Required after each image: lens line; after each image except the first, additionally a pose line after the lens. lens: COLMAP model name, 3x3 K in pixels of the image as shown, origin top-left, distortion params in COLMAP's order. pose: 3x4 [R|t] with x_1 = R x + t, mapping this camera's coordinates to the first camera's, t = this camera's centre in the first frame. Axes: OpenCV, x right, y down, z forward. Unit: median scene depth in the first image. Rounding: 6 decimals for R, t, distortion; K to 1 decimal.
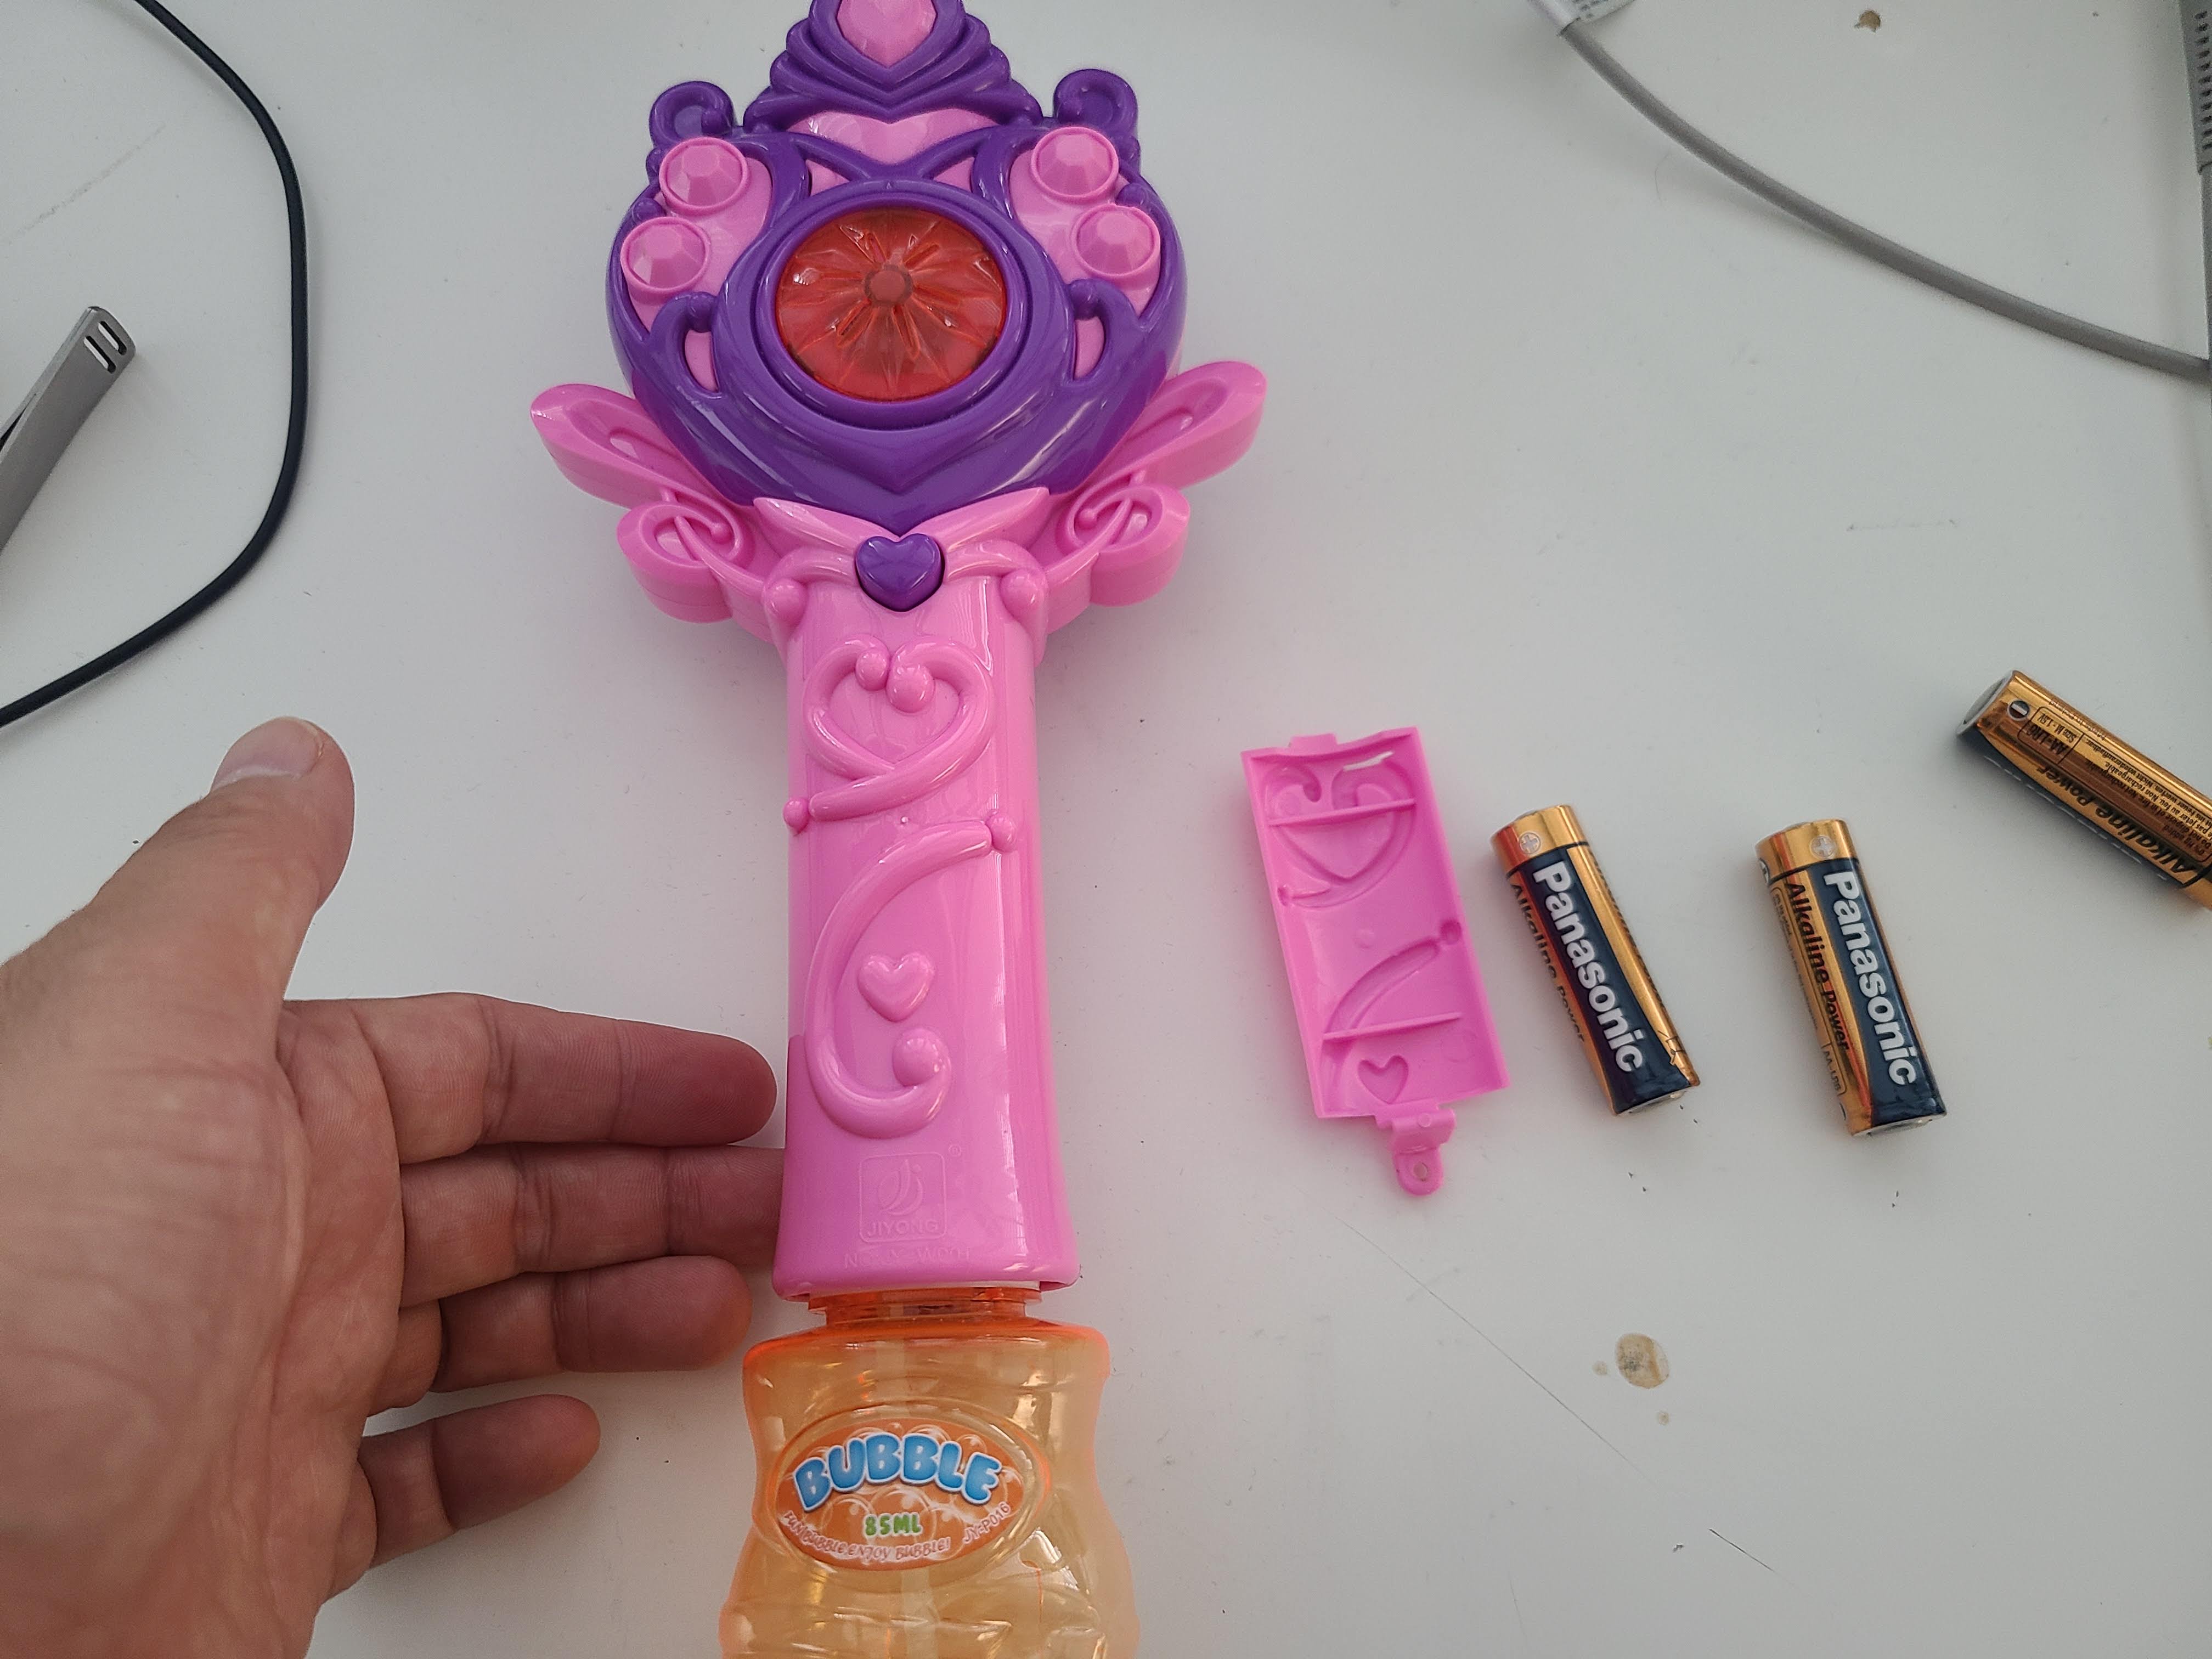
lens RADIAL K [[1702.2, 0, 1090.3], [0, 1702.2, 821.9], [0, 0, 1]] dist [0.006536, -0.022511]
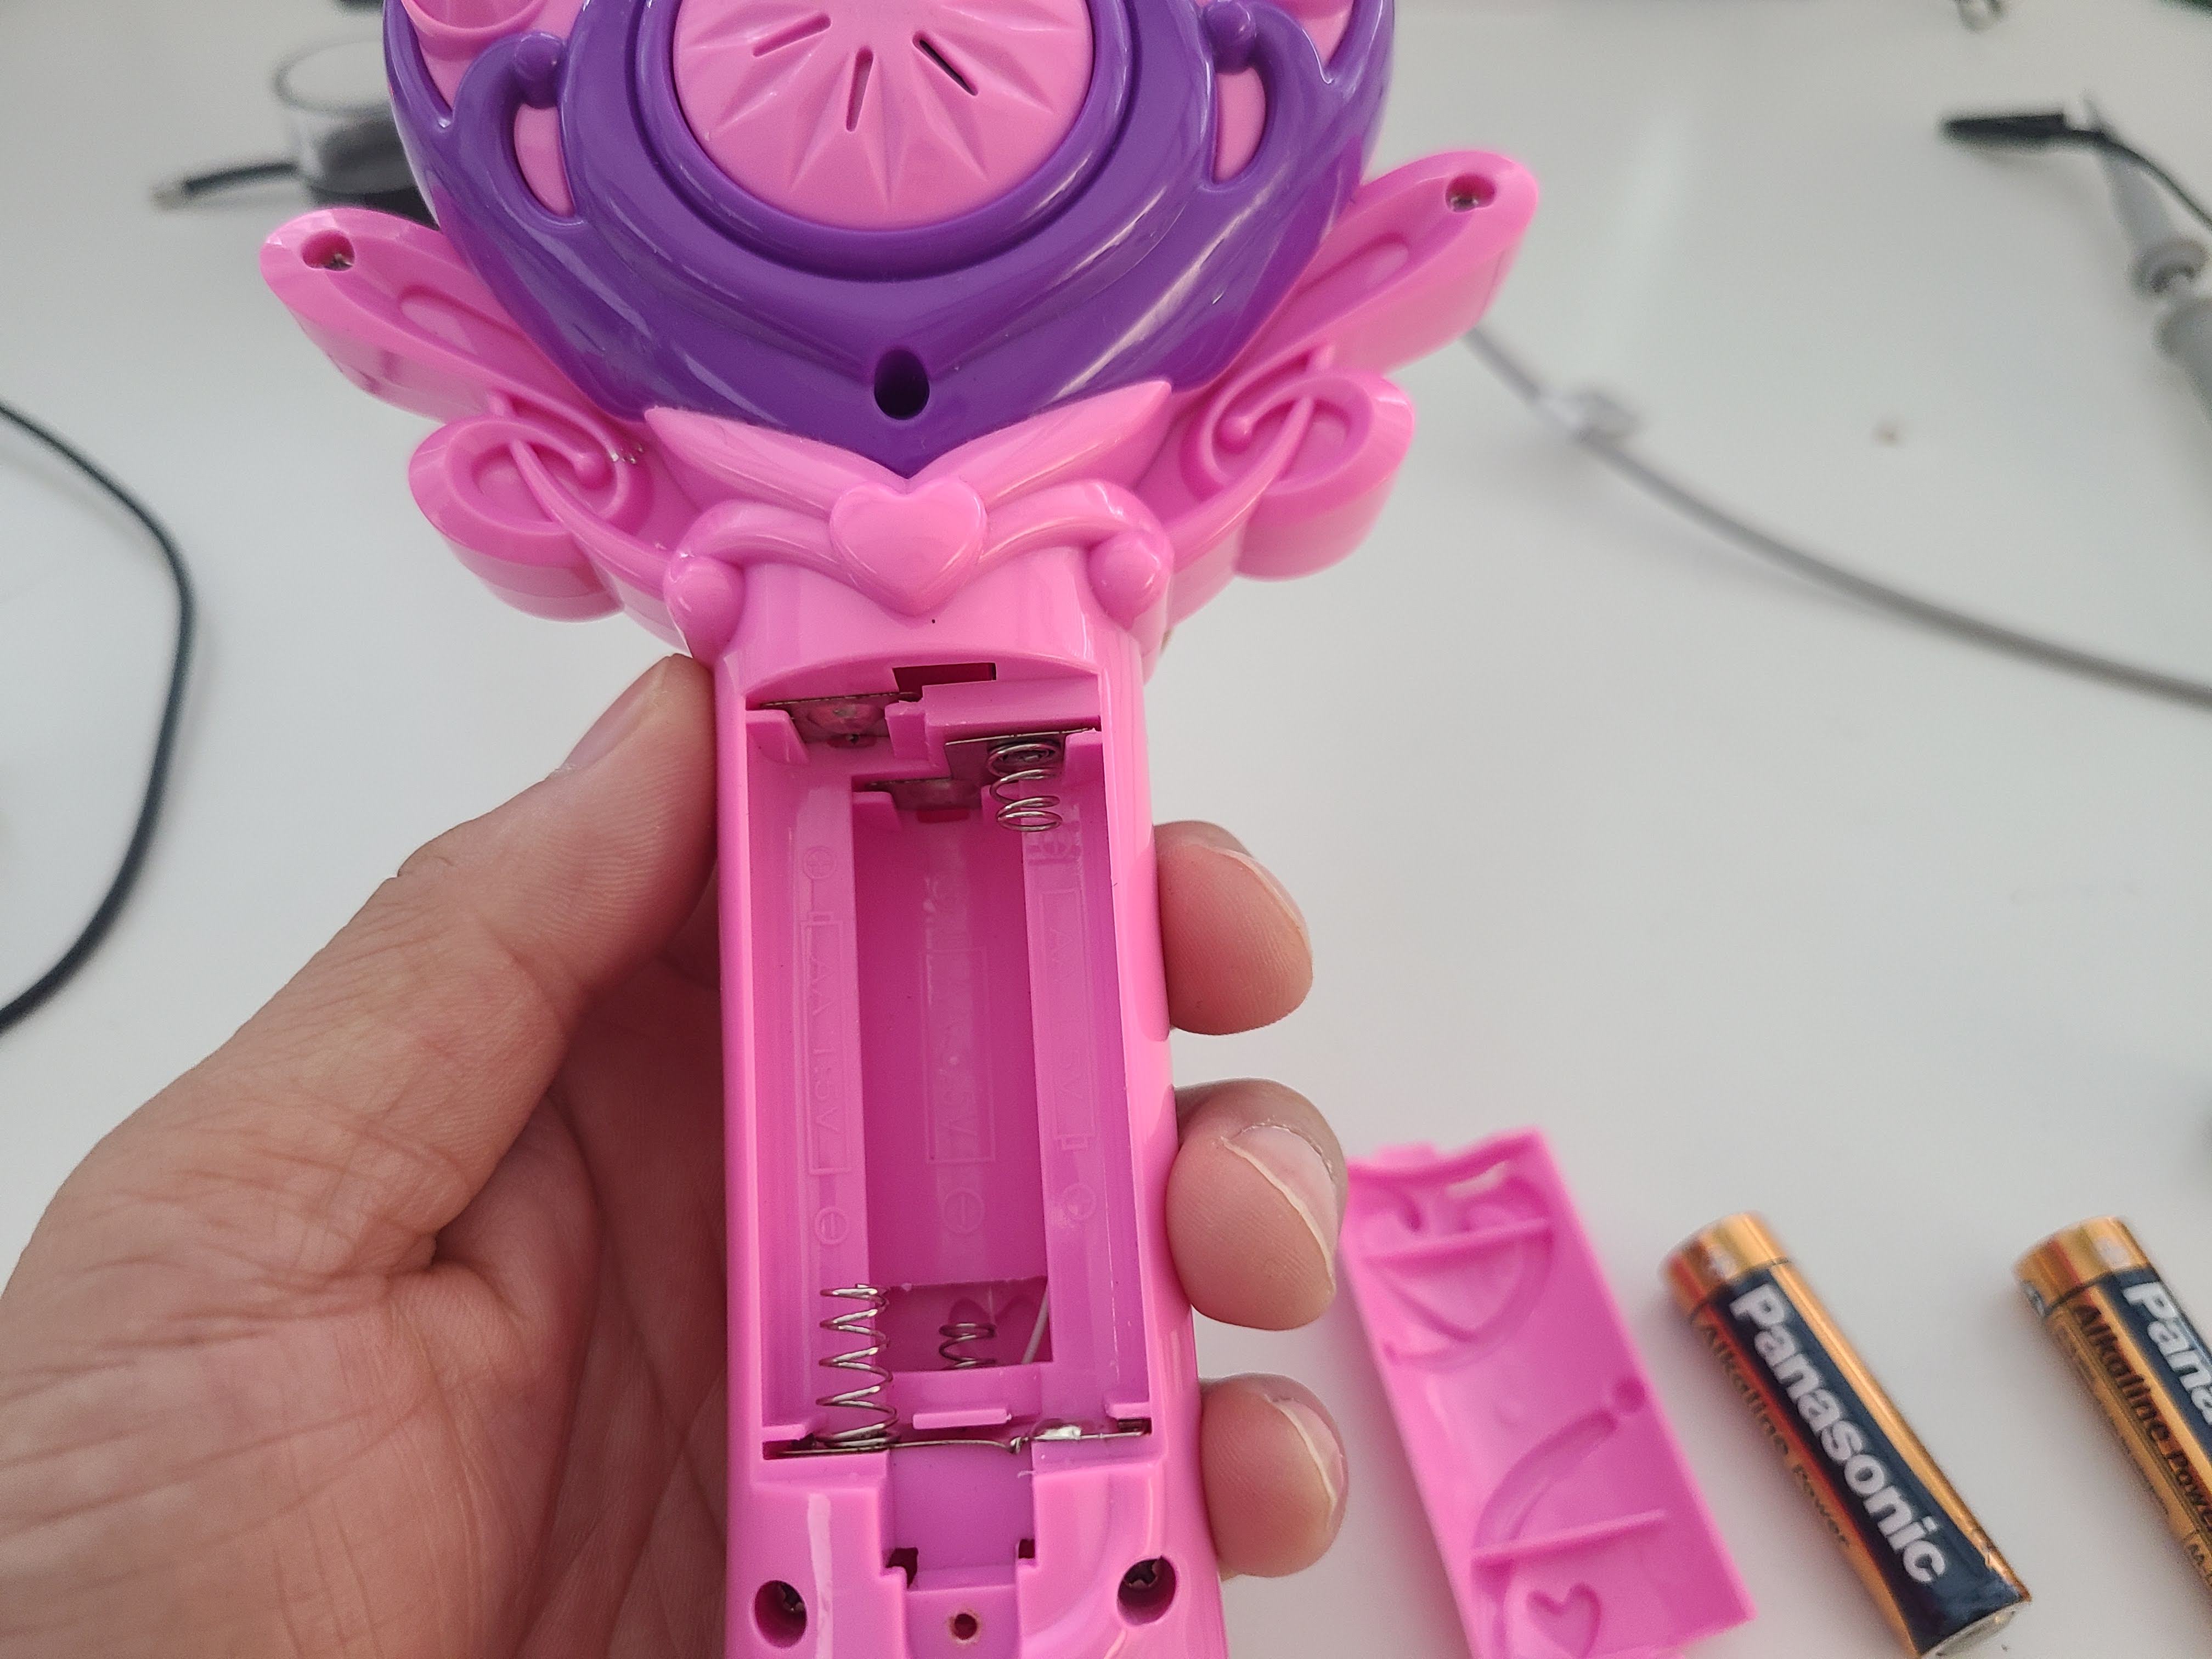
lens RADIAL K [[1725.0, 0, 1148.1], [0, 1725.0, 832.0], [0, 0, 1]] dist [0.010051, 0.001966]
pose [[0.998191, -0.019487, 0.056883, -0.034250], [0.036517, 0.948049, -0.316022, 0.067305], [-0.047770, 0.317527, 0.947045, 0.247070]]
